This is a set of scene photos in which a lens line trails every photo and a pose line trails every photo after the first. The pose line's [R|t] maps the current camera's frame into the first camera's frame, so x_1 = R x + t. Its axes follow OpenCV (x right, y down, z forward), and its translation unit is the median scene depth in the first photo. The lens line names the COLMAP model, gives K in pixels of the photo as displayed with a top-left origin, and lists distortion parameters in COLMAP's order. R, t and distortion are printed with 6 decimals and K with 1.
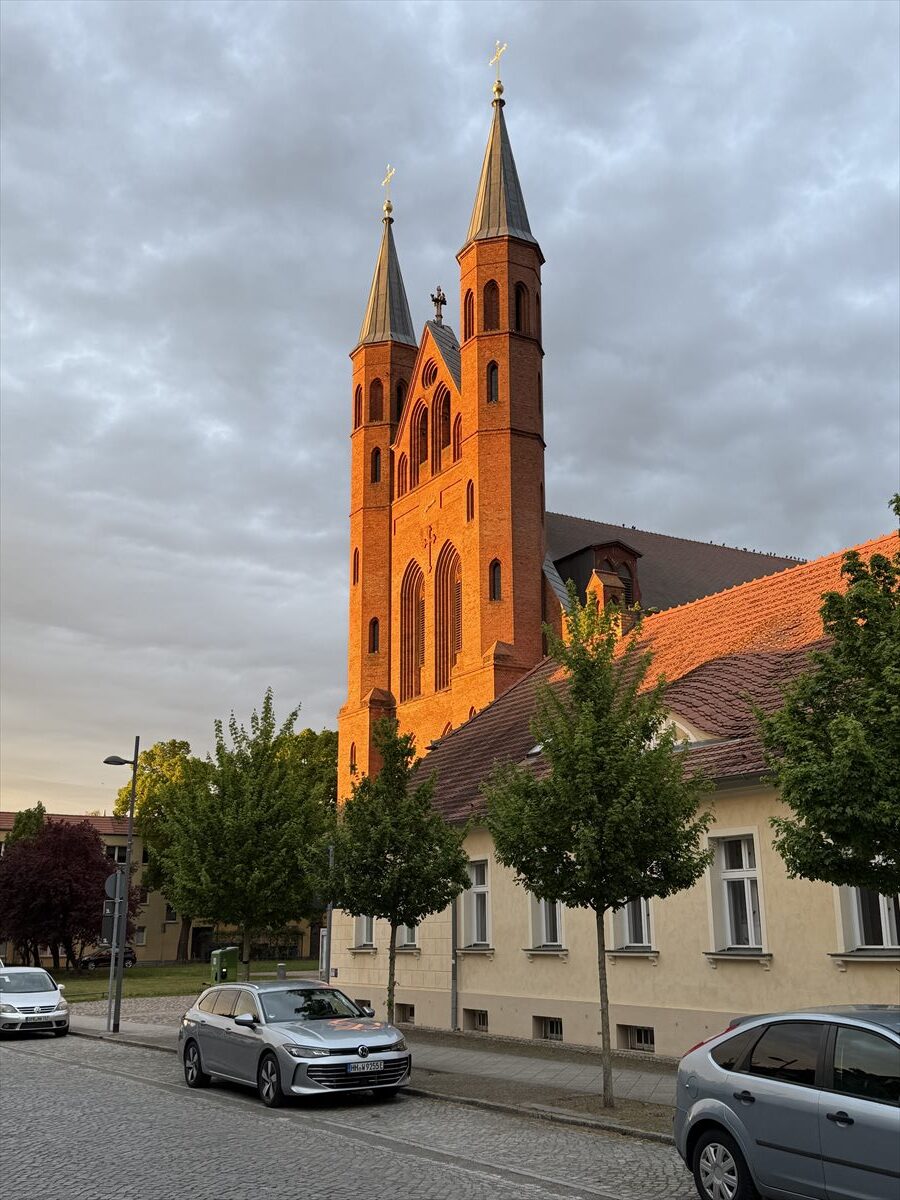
lens RADIAL K [[1277.2, 0, 387.3], [0, 1277.2, 600.5], [0, 0, 1]] dist [0.130052, -0.336971]
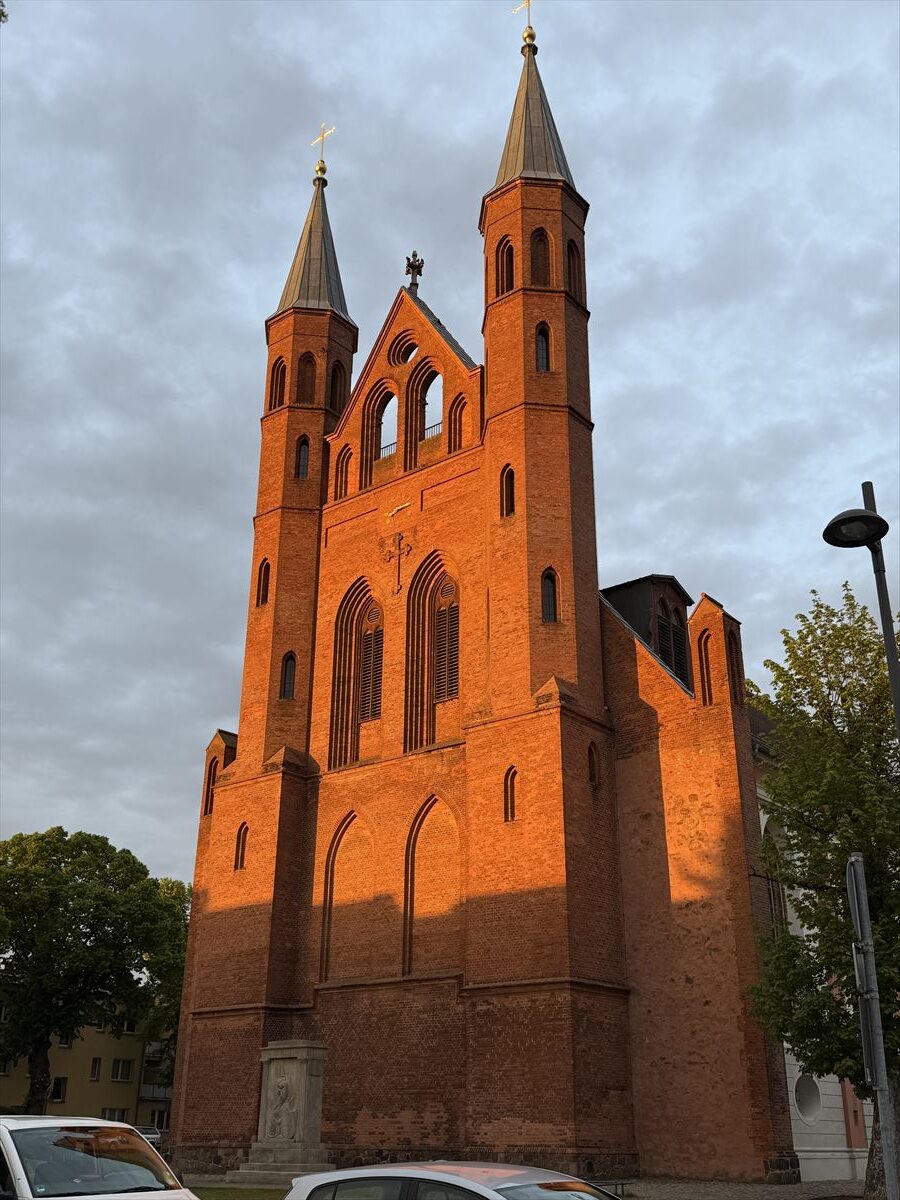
lens RADIAL K [[1192.4, 0, 450.0], [0, 1192.4, 600.0], [0, 0, 1]] dist [0.186396, -0.397735]
pose [[0.916020, 0.161372, 0.367241, -0.194998], [-0.105132, 0.980090, -0.168435, 0.096517], [-0.387110, 0.115681, 0.914748, 0.369022]]
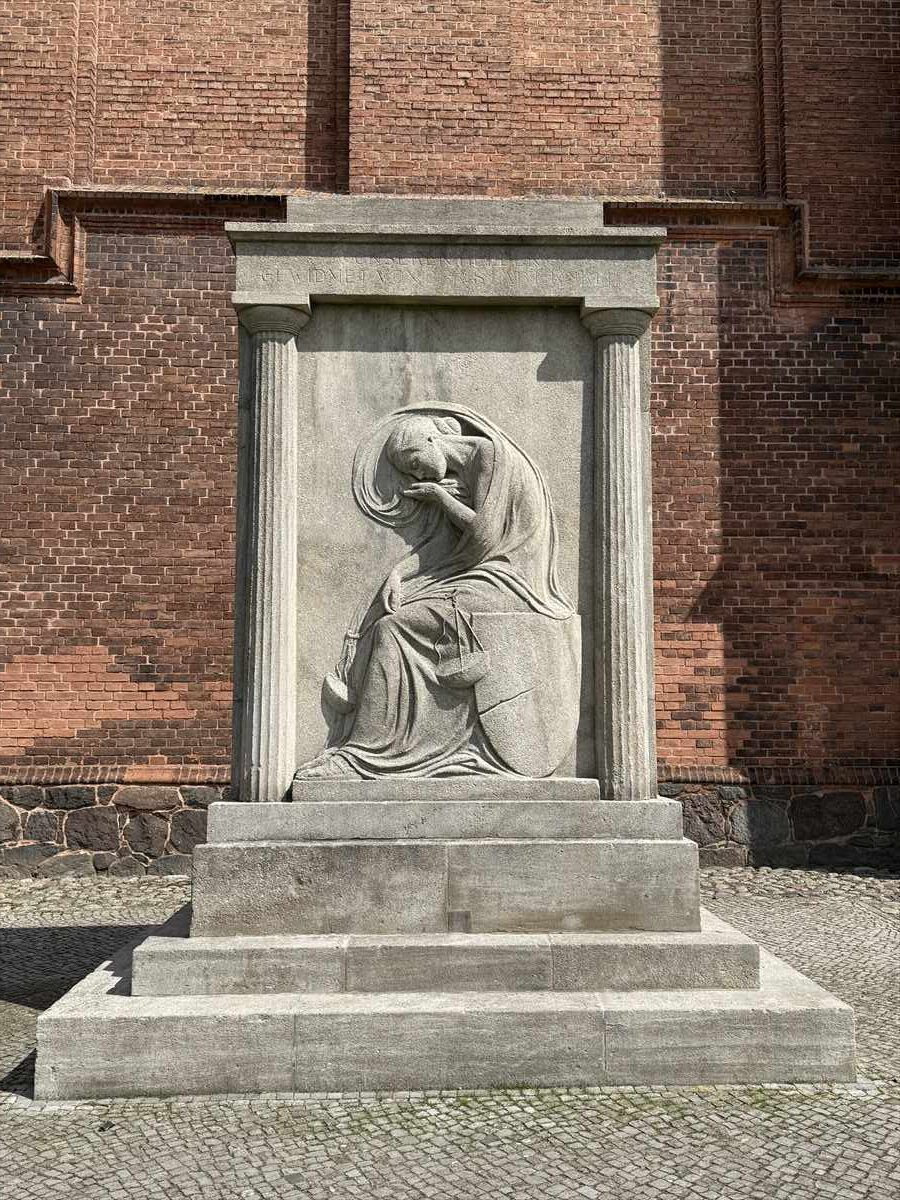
lens RADIAL K [[1100.6, 0, 450.0], [0, 1100.6, 600.0], [0, 0, 1]] dist [0.149831, -0.271031]
pose [[0.428462, 0.081678, 0.899861, -0.096610], [-0.232438, 0.972353, 0.022416, 0.233795], [-0.873151, -0.218766, 0.435601, 0.887955]]
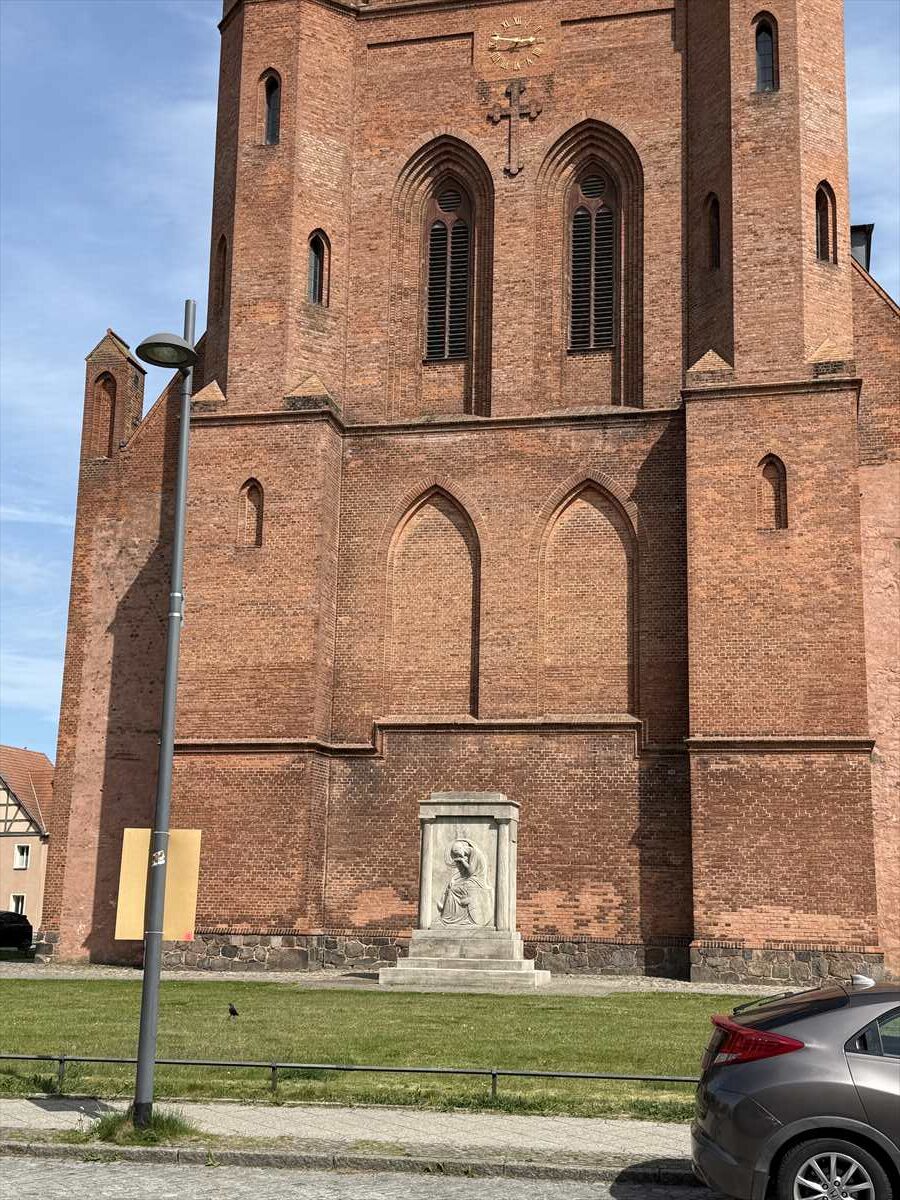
lens RADIAL K [[1470.5, 0, 452.7], [0, 1470.5, 605.4], [0, 0, 1]] dist [0.197248, -0.375210]
pose [[0.647313, 0.168751, 0.743310, -0.386992], [-0.215754, 0.975868, -0.033658, 0.166994], [-0.731052, -0.138585, 0.668100, 0.628451]]
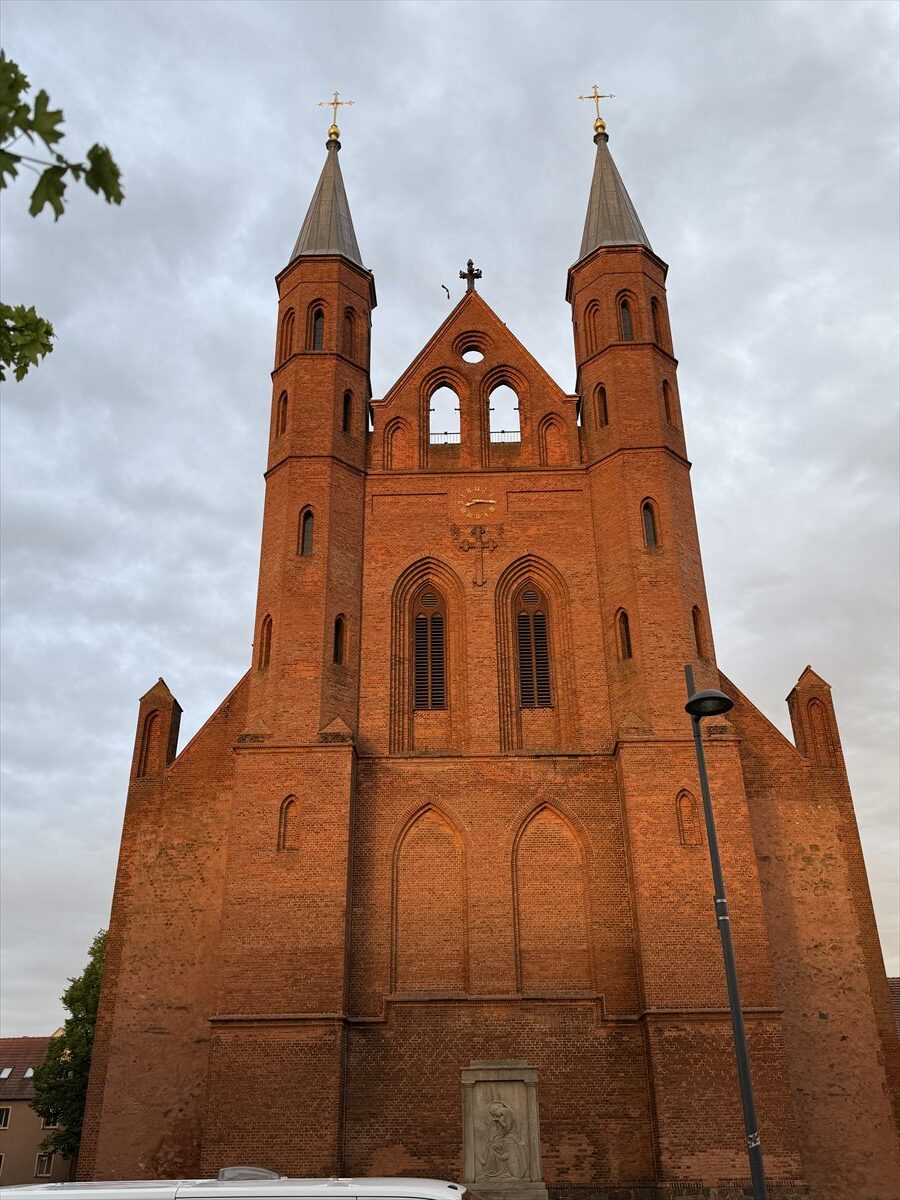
lens RADIAL K [[1056.7, 0, 450.0], [0, 1056.7, 600.0], [0, 0, 1]] dist [0.159976, -0.323282]
pose [[0.477080, 0.398325, 0.783410, -0.437686], [-0.213441, 0.917220, -0.336380, 0.188921], [-0.852548, -0.006731, 0.522606, 0.726733]]
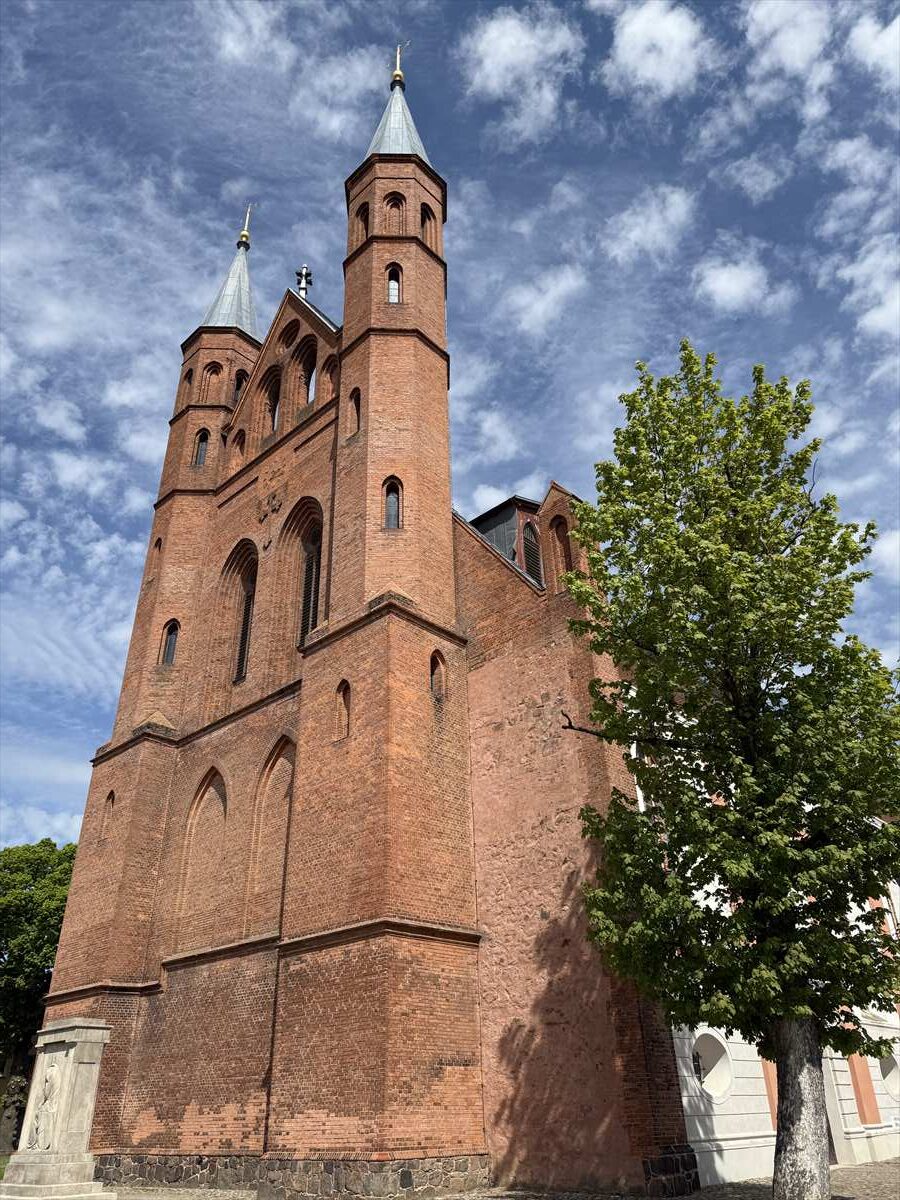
lens RADIAL K [[846.9, 0, 452.3], [0, 846.9, 601.7], [0, 0, 1]] dist [0.030380, -0.033478]
pose [[0.941456, 0.144408, 0.304641, -0.009592], [-0.054234, 0.956722, -0.285906, 0.141880], [-0.332744, 0.252646, 0.908544, 0.552751]]
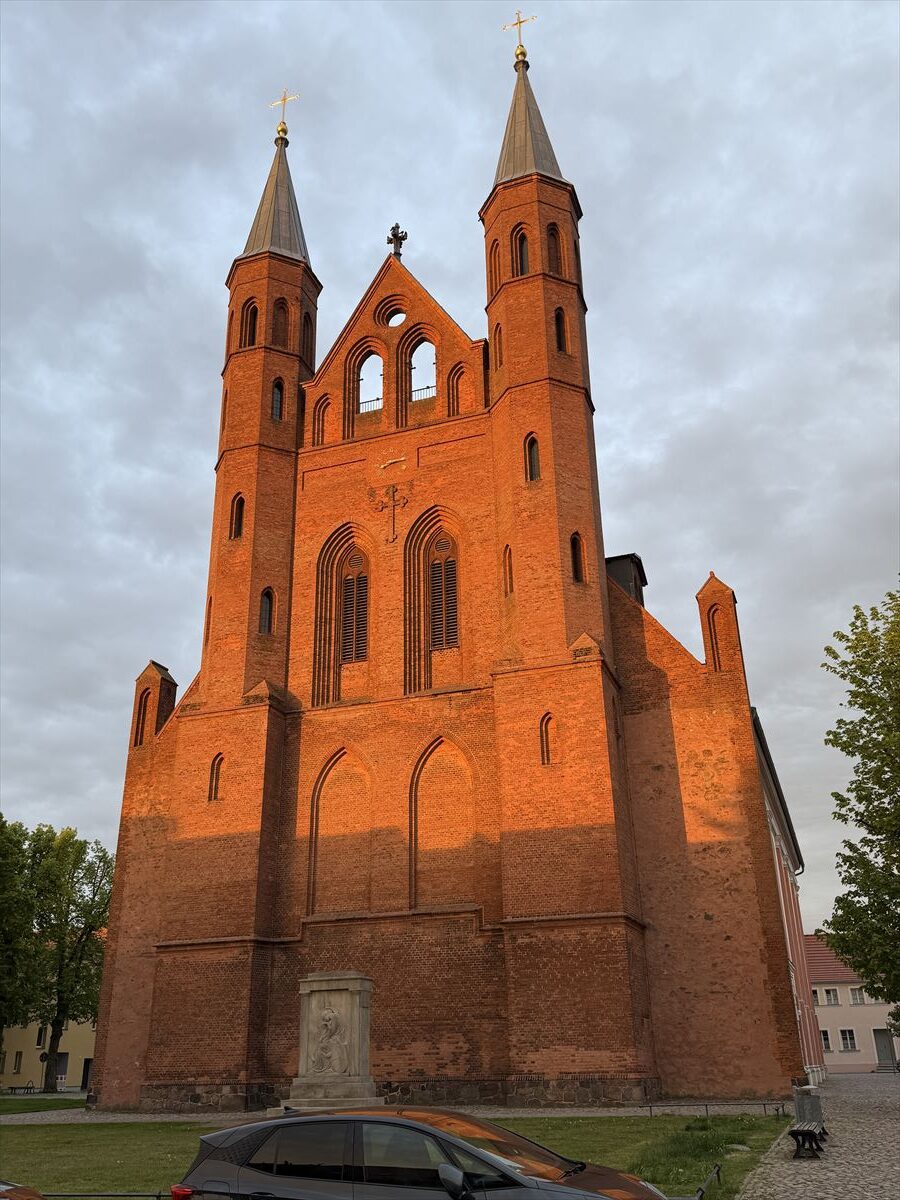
lens RADIAL K [[1028.5, 0, 450.0], [0, 1028.5, 600.0], [0, 0, 1]] dist [0.176111, -0.354115]
pose [[0.731194, 0.257163, 0.631841, -0.326426], [-0.154529, 0.964586, -0.213764, 0.139701], [-0.664437, 0.058665, 0.745038, 0.536010]]
